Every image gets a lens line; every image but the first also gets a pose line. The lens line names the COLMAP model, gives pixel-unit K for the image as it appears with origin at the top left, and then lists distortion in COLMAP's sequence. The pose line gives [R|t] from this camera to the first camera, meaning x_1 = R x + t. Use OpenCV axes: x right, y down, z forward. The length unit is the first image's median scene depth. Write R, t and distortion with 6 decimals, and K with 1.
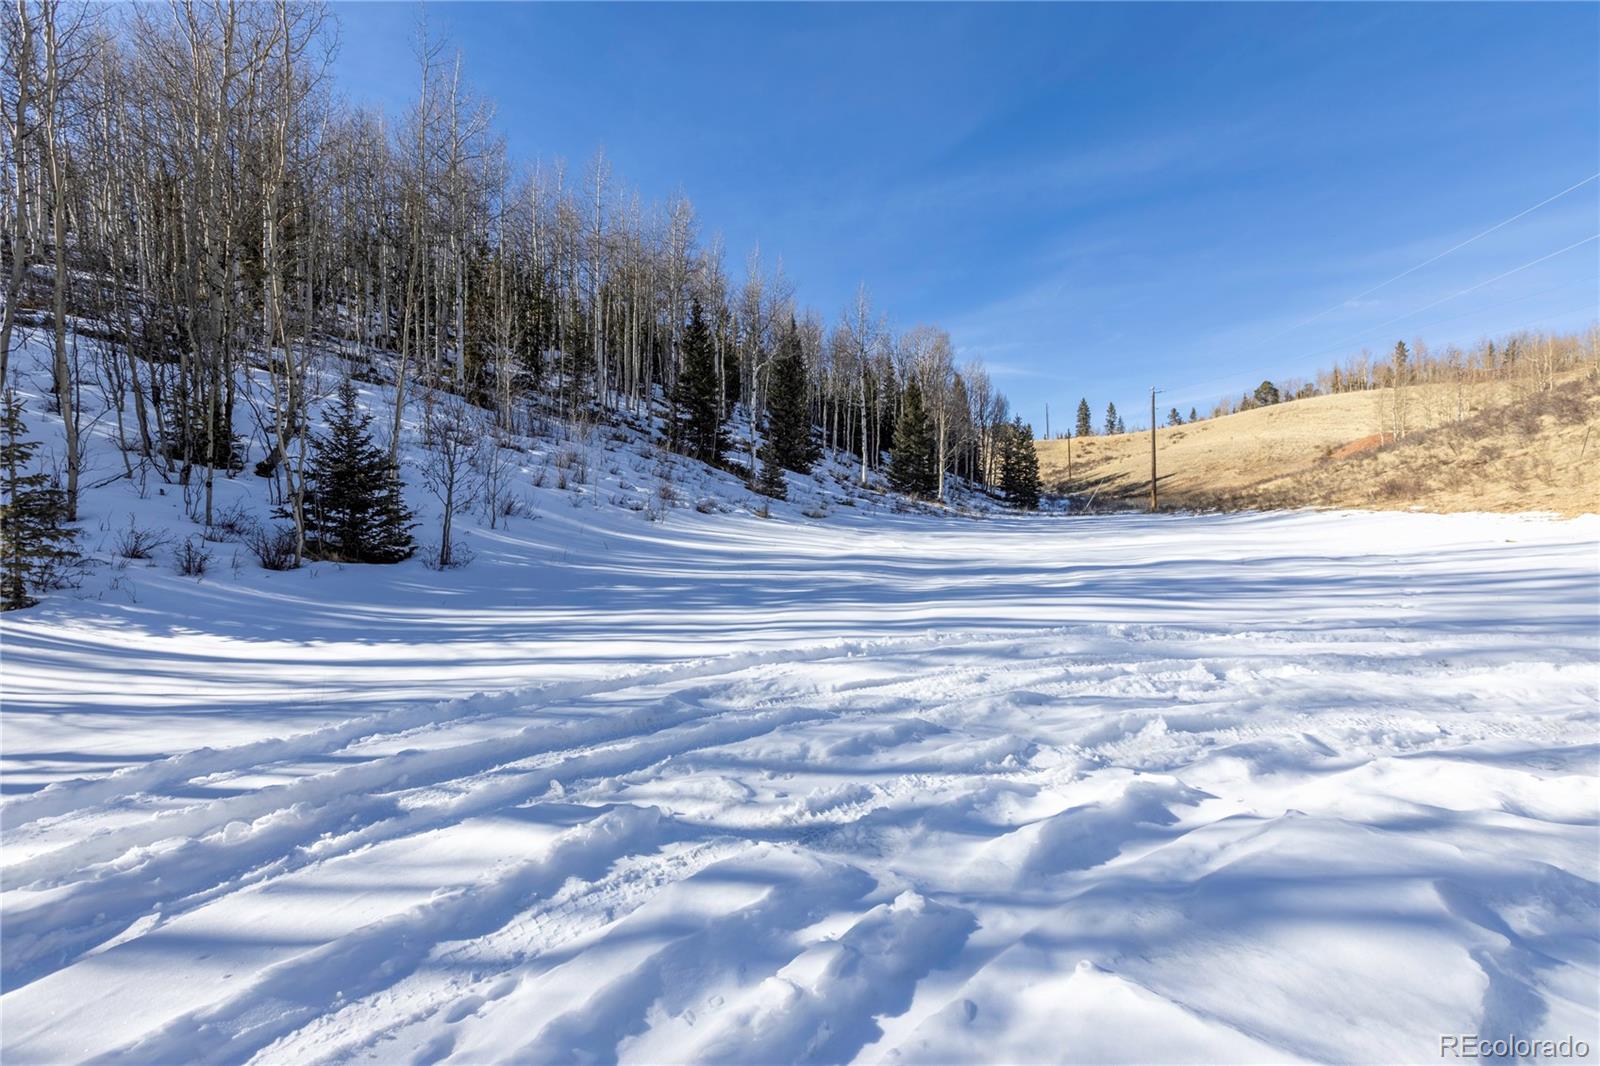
lens RADIAL K [[710.3, 0, 802.1], [0, 710.3, 536.4], [0, 0, 1]] dist [0.004187, 0.000817]
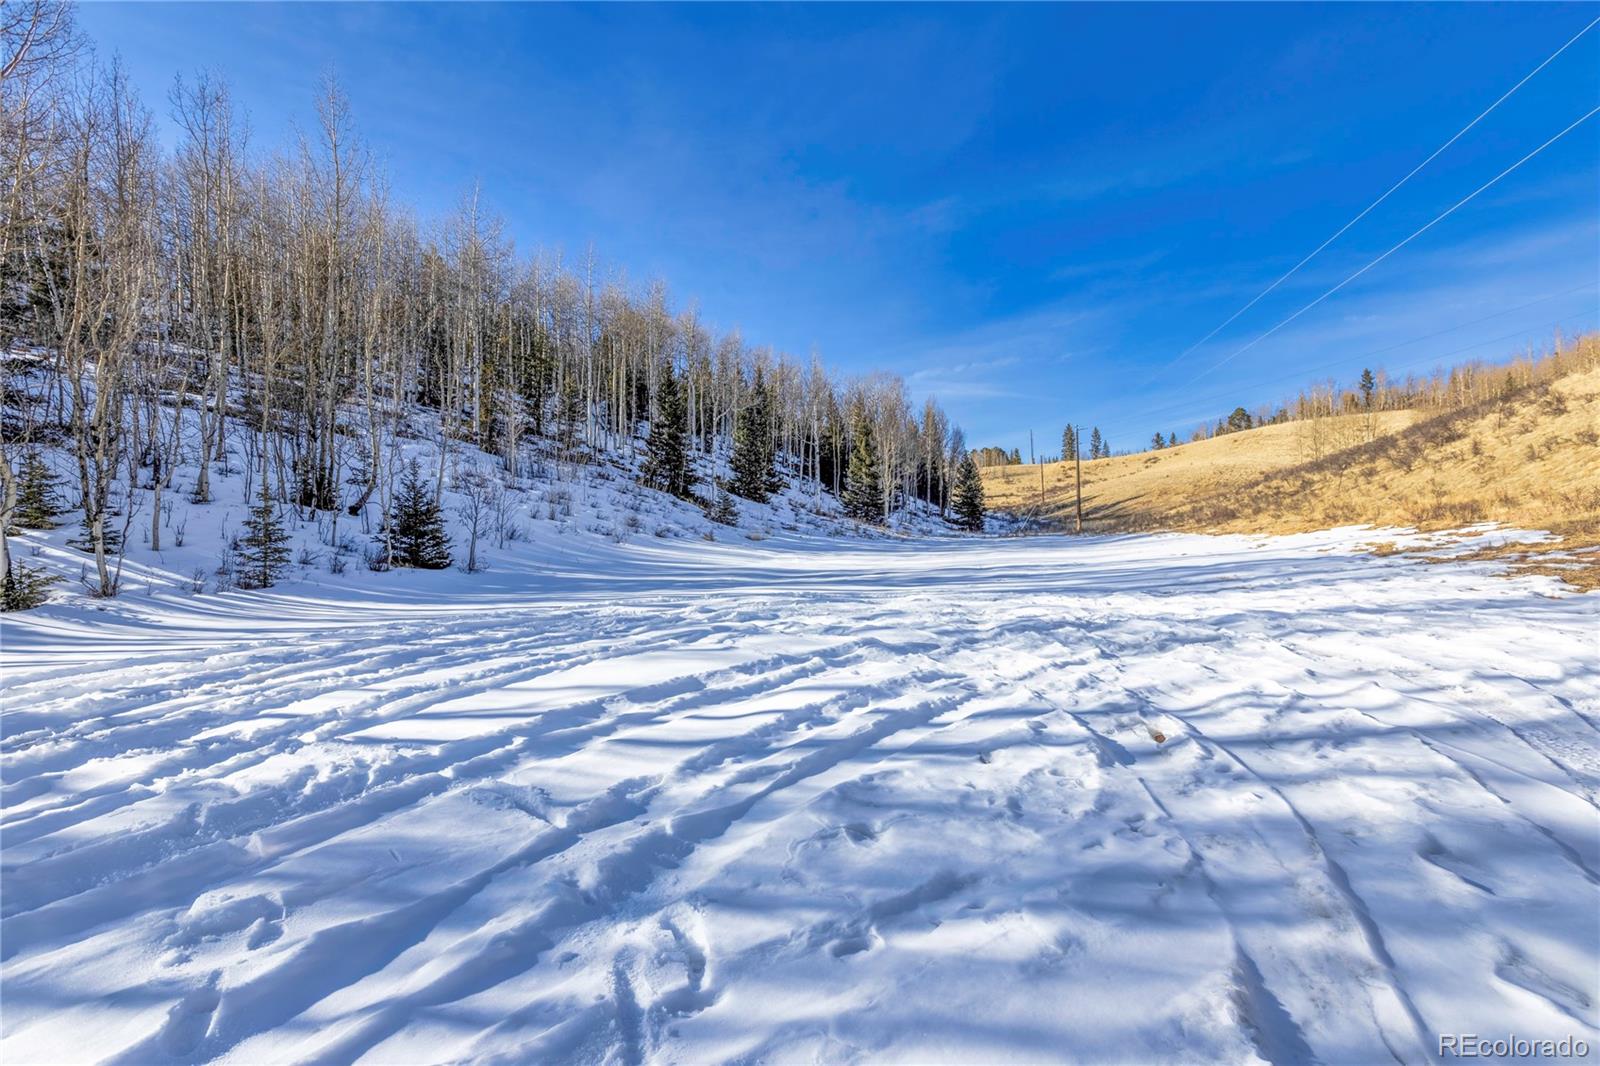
lens RADIAL K [[710.3, 0, 798.6], [0, 710.3, 531.5], [0, 0, 1]] dist [0.004187, 0.000817]
pose [[0.999930, -0.003165, -0.011398, 0.084643], [0.002735, 0.999290, -0.037568, 0.004542], [0.011509, 0.037535, 0.999229, -0.198817]]
